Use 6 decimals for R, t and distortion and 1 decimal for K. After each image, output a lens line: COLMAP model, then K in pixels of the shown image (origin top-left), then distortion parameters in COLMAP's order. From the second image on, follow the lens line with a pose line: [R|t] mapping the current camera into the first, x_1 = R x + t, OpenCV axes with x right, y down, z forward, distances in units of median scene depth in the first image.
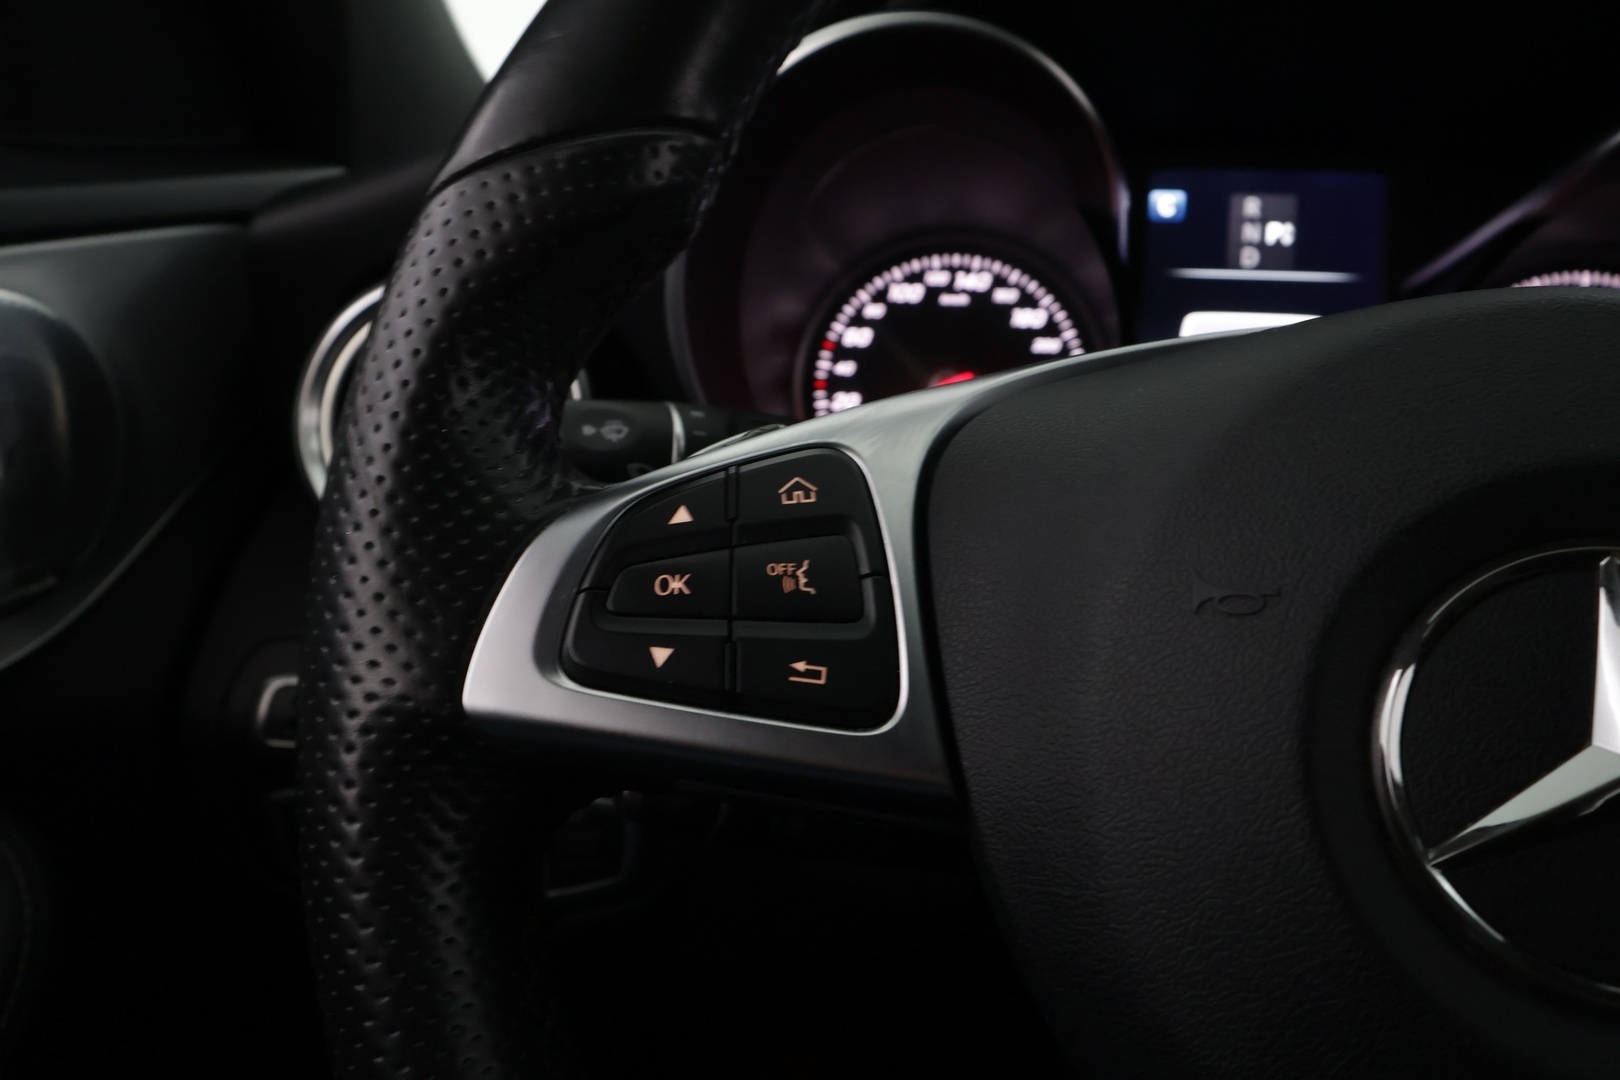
lens RADIAL K [[1296.9, 0, 807.4], [0, 1296.9, 532.4], [0, 0, 1]] dist [0.006350, -0.009715]
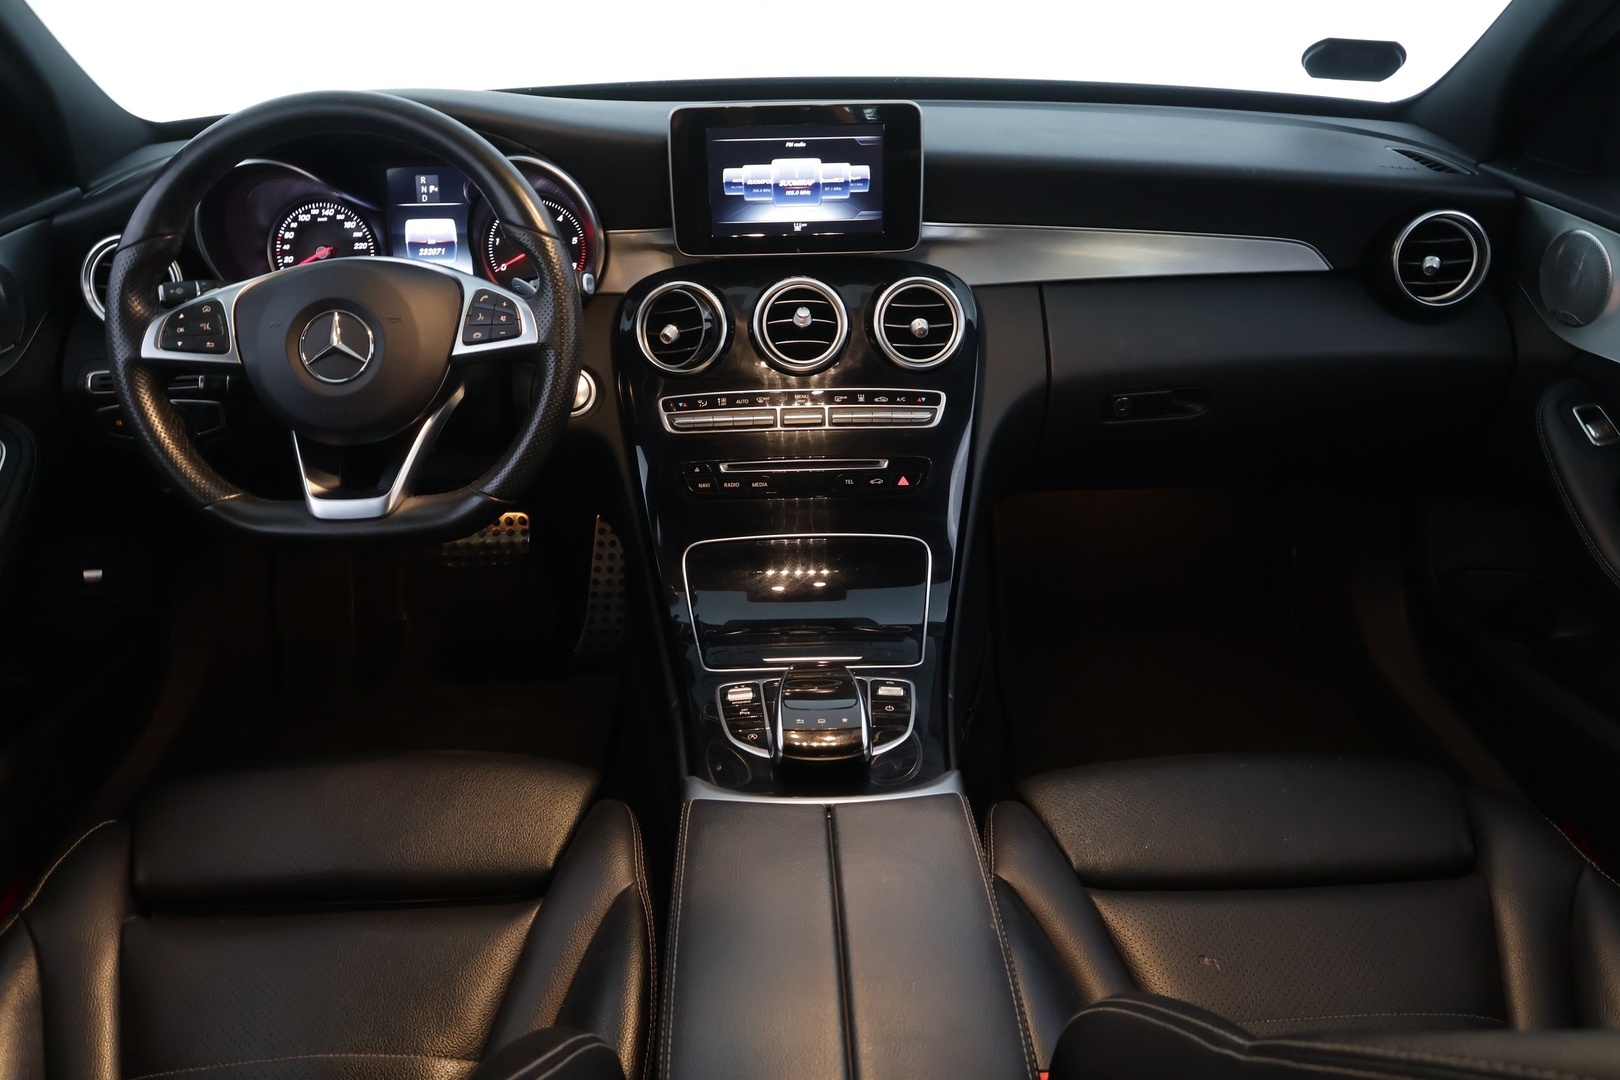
lens RADIAL K [[1296.9, 0, 823.8], [0, 1296.9, 541.3], [0, 0, 1]] dist [0.006350, -0.009715]
pose [[0.982187, -0.110370, 0.152079, 1.055808], [0.075786, 0.973254, 0.216871, -0.046499], [-0.171948, -0.201482, 0.964281, -3.165983]]
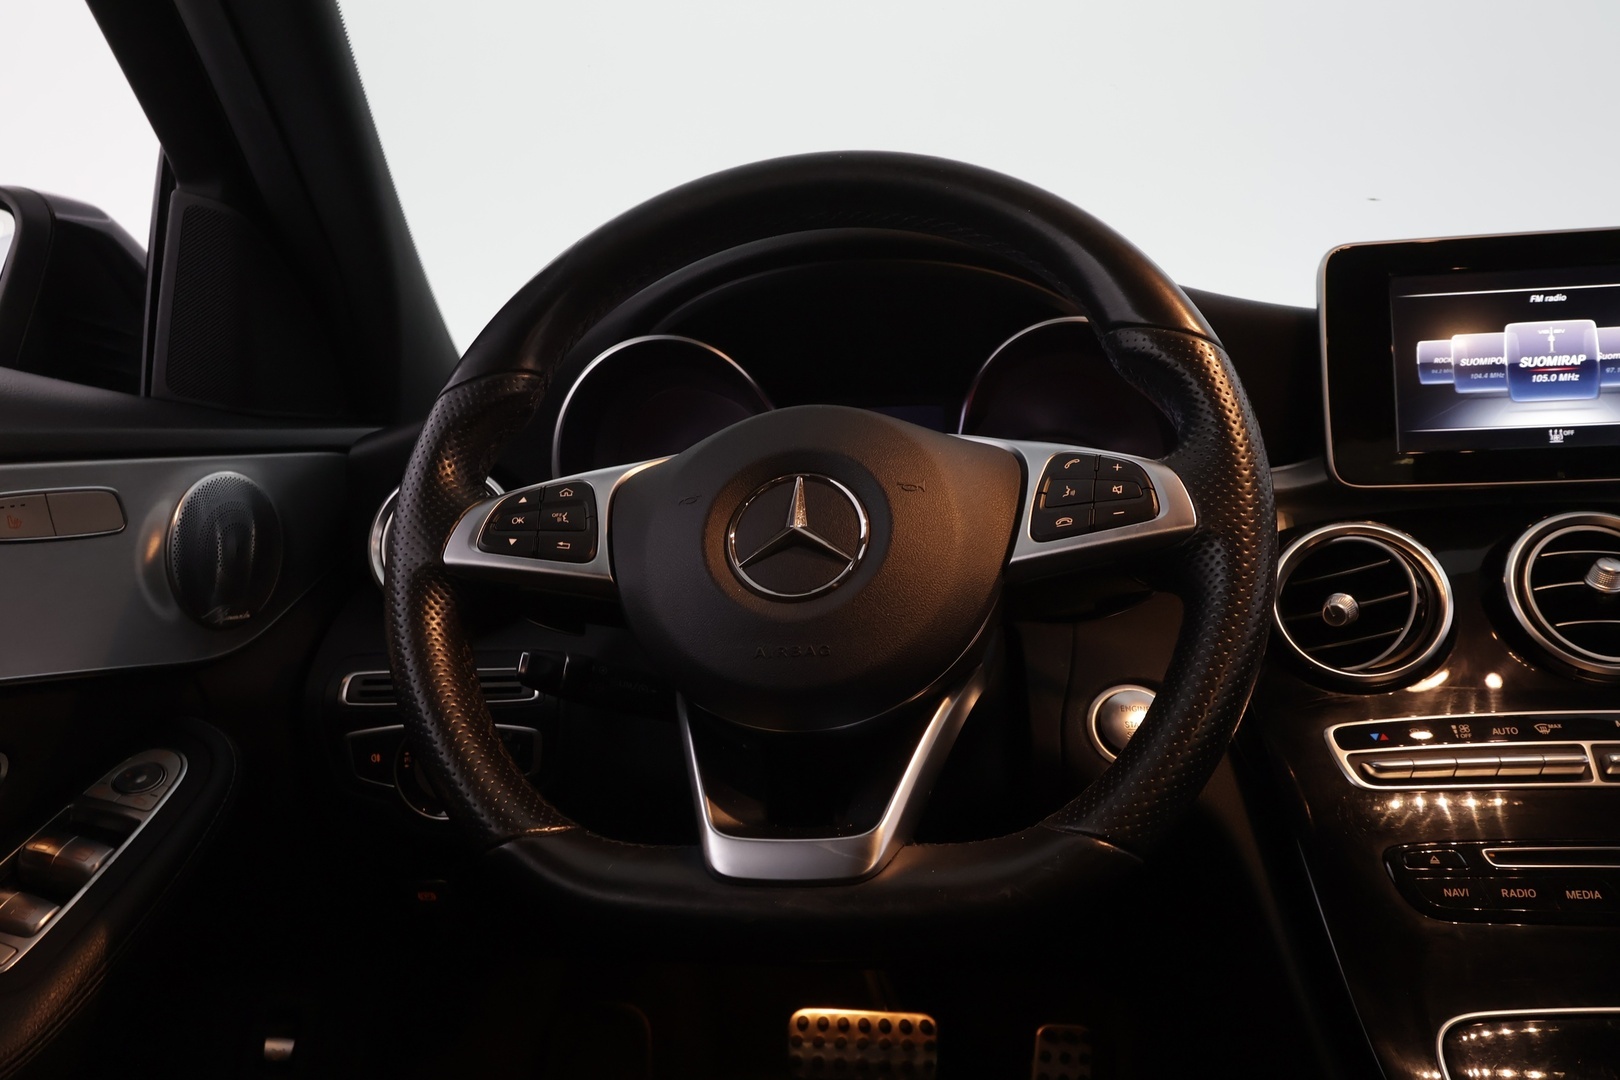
lens RADIAL K [[1296.9, 0, 812.2], [0, 1296.9, 532.7], [0, 0, 1]] dist [0.006350, -0.009715]
pose [[0.998959, -0.045595, -0.001105, 0.374914], [0.043949, 0.968811, -0.243872, 0.544704], [0.012190, 0.243570, 0.969807, -1.207069]]
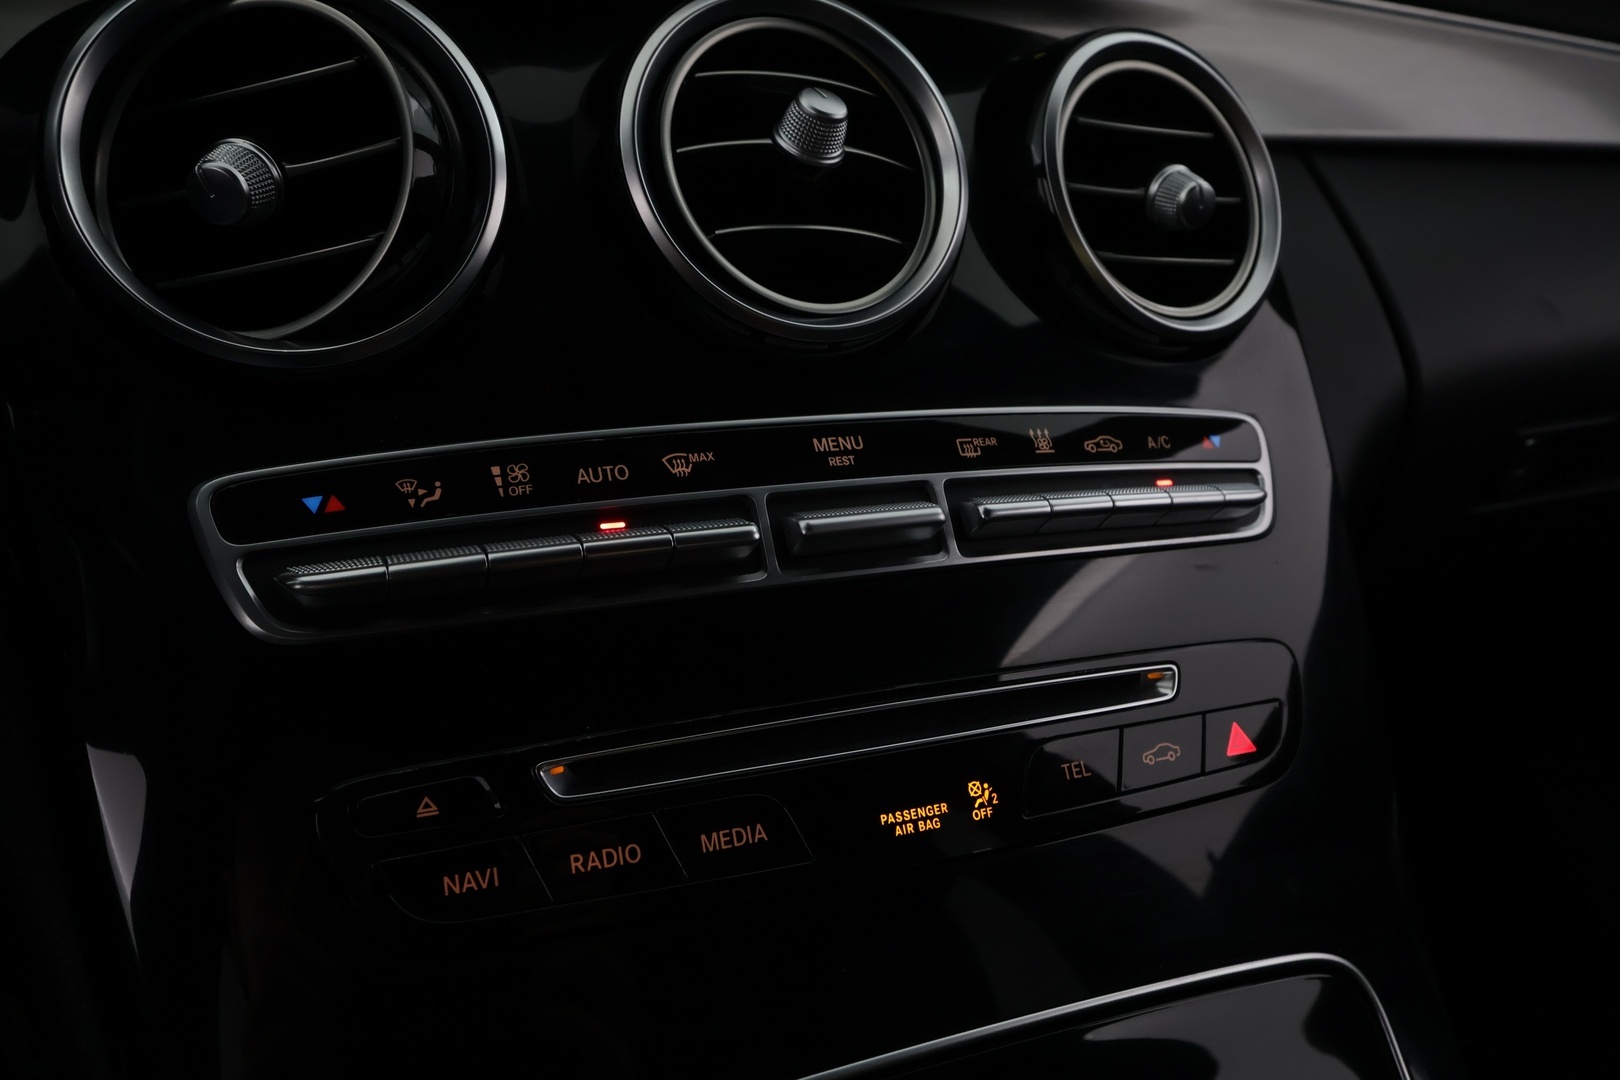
lens RADIAL K [[1296.9, 0, 810.8], [0, 1296.9, 532.1], [0, 0, 1]] dist [0.006350, -0.009715]
pose [[0.845820, -0.146740, 0.512890, 1.115713], [0.103597, 0.988303, 0.111913, 0.344779], [-0.523313, -0.041524, 0.851128, 0.038800]]
